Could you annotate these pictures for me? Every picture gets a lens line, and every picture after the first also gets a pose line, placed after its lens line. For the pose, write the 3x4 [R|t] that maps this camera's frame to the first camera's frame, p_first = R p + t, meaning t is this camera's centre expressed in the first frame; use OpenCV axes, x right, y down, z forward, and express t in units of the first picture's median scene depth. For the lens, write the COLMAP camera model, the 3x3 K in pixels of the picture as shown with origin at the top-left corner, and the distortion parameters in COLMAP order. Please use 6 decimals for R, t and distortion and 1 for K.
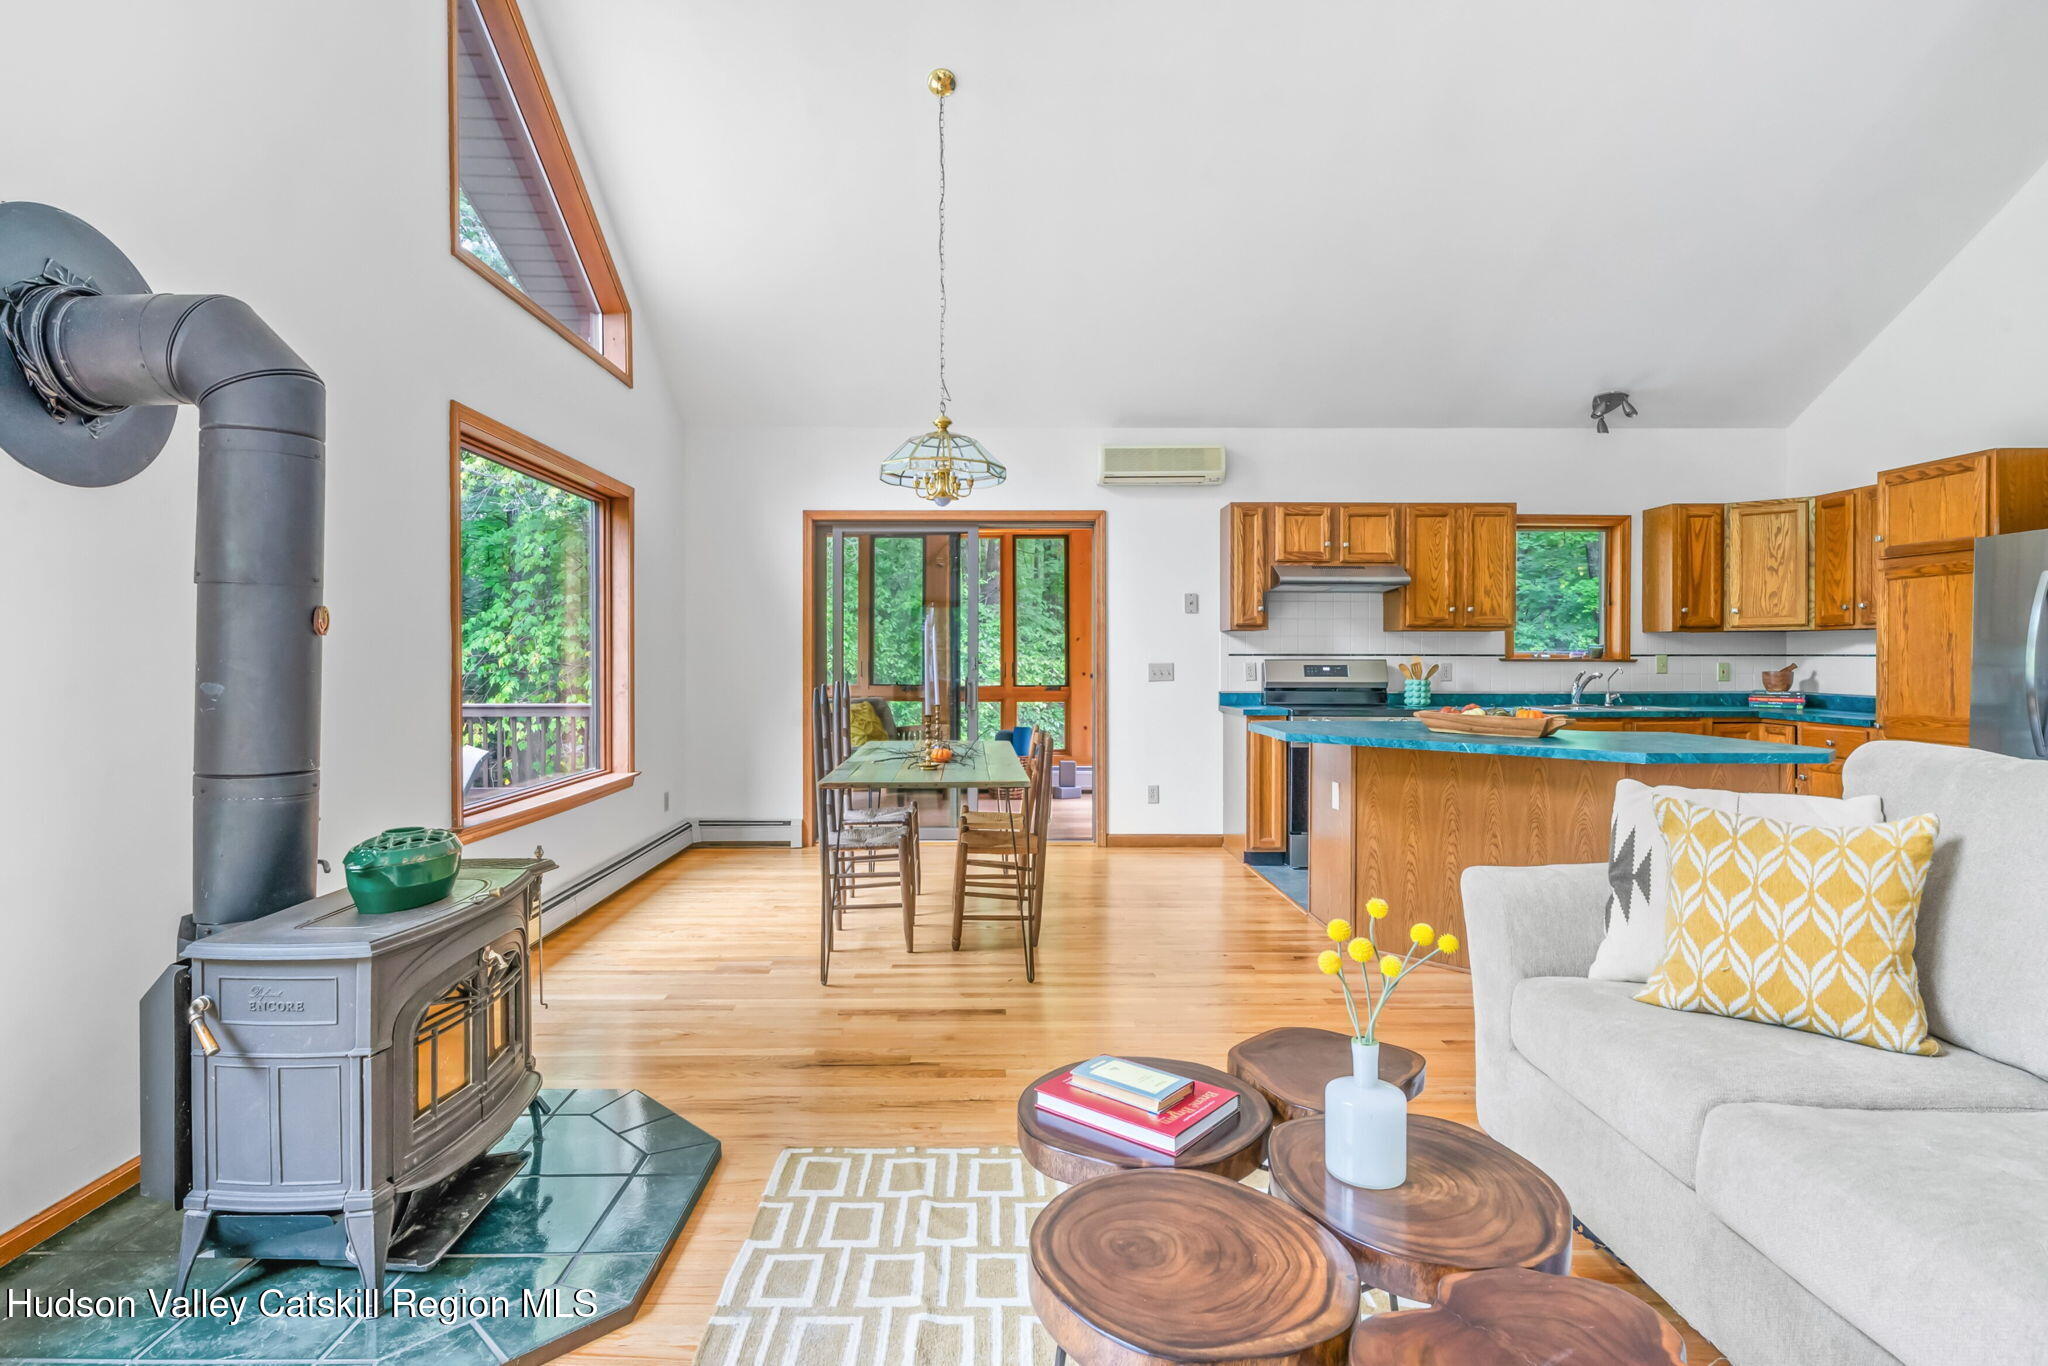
lens RADIAL K [[1059.9, 0, 984.5], [0, 1059.9, 677.2], [0, 0, 1]] dist [0.001776, 0.000484]
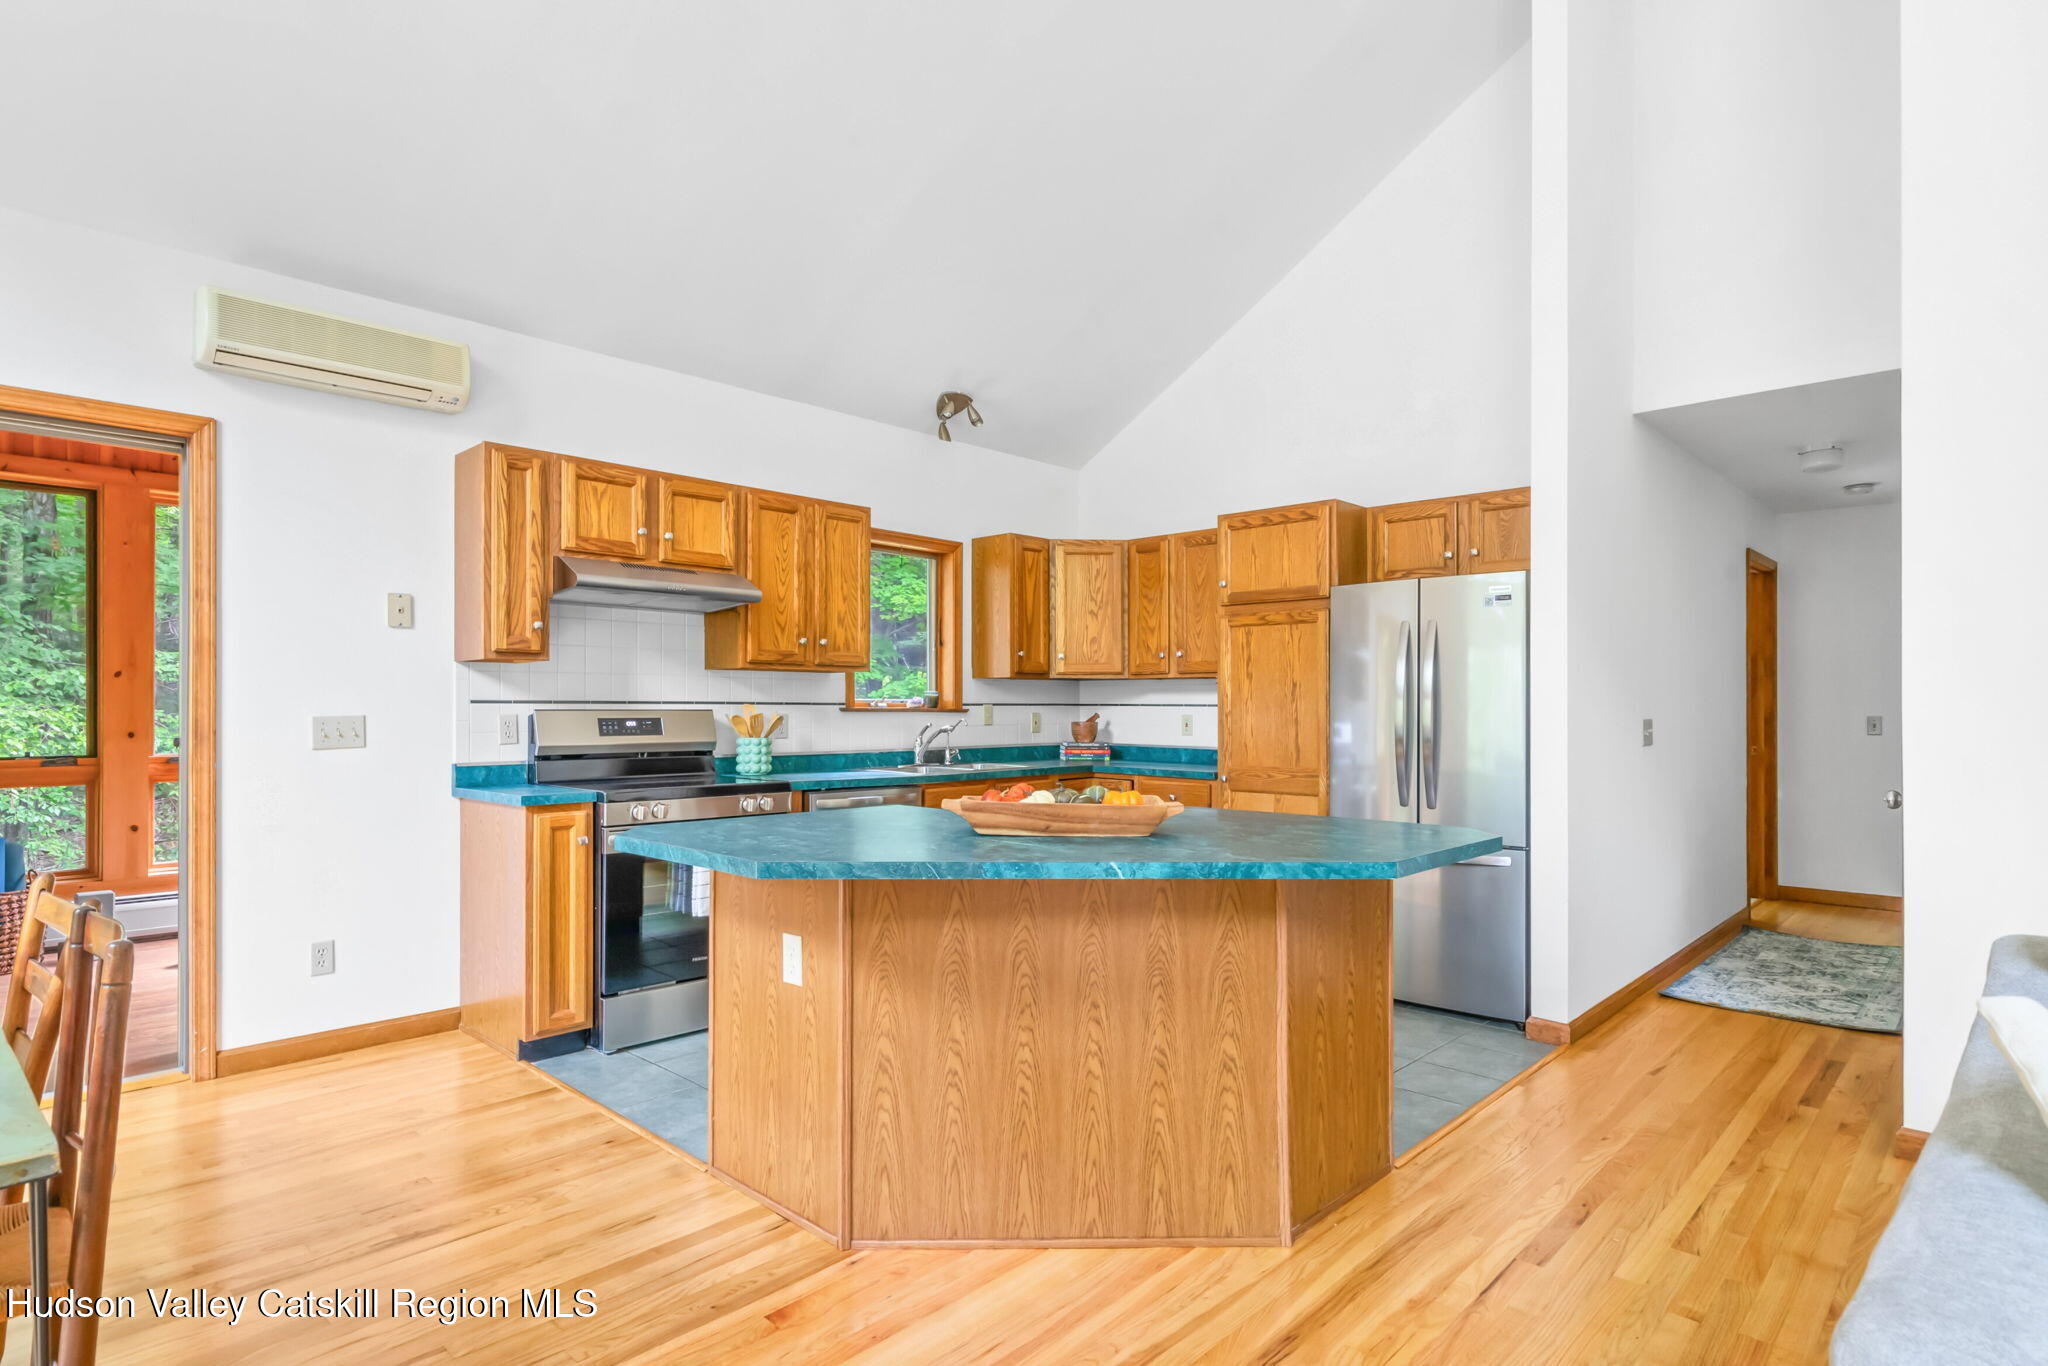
lens RADIAL K [[1076.2, 0, 1018.6], [0, 1076.2, 702.8], [0, 0, 1]] dist [0.002035, 0.000953]
pose [[0.692997, 0.003834, 0.720930, 0.008489], [0.012166, 0.999781, -0.017011, -0.006889], [-0.720838, 0.020559, 0.692799, 0.378559]]
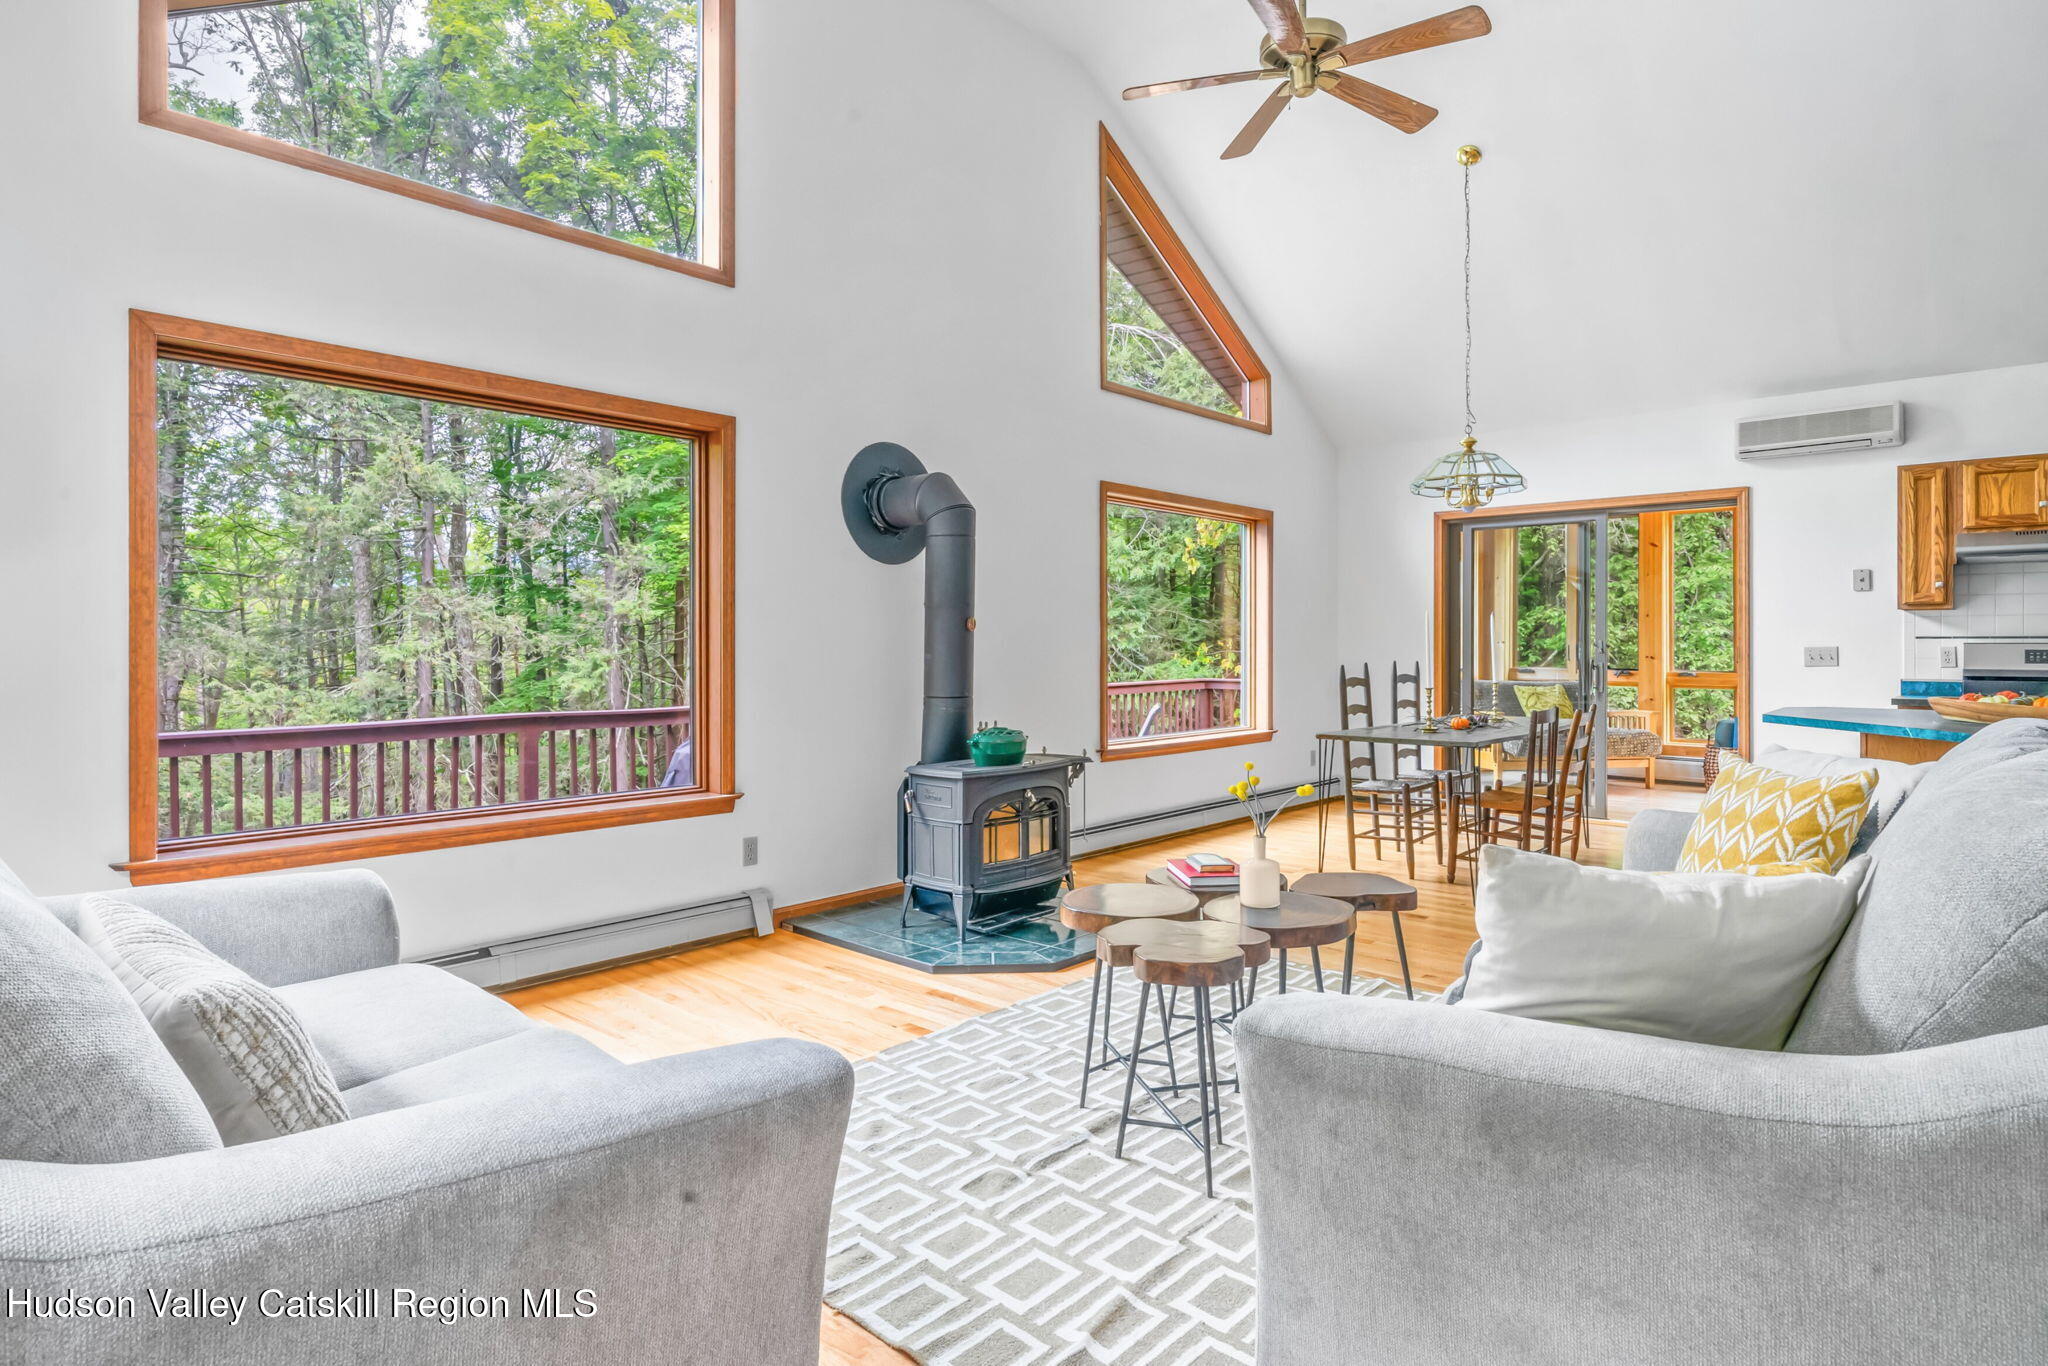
lens RADIAL K [[1106.2, 0, 1024.0], [0, 1106.2, 683.0], [0, 0, 1]] dist [-0.000606, 0.000927]
pose [[0.733882, 0.023132, -0.678883, 0.327874], [-0.010999, 0.999694, 0.022174, 0.004495], [0.679188, -0.008806, 0.733911, -0.181074]]
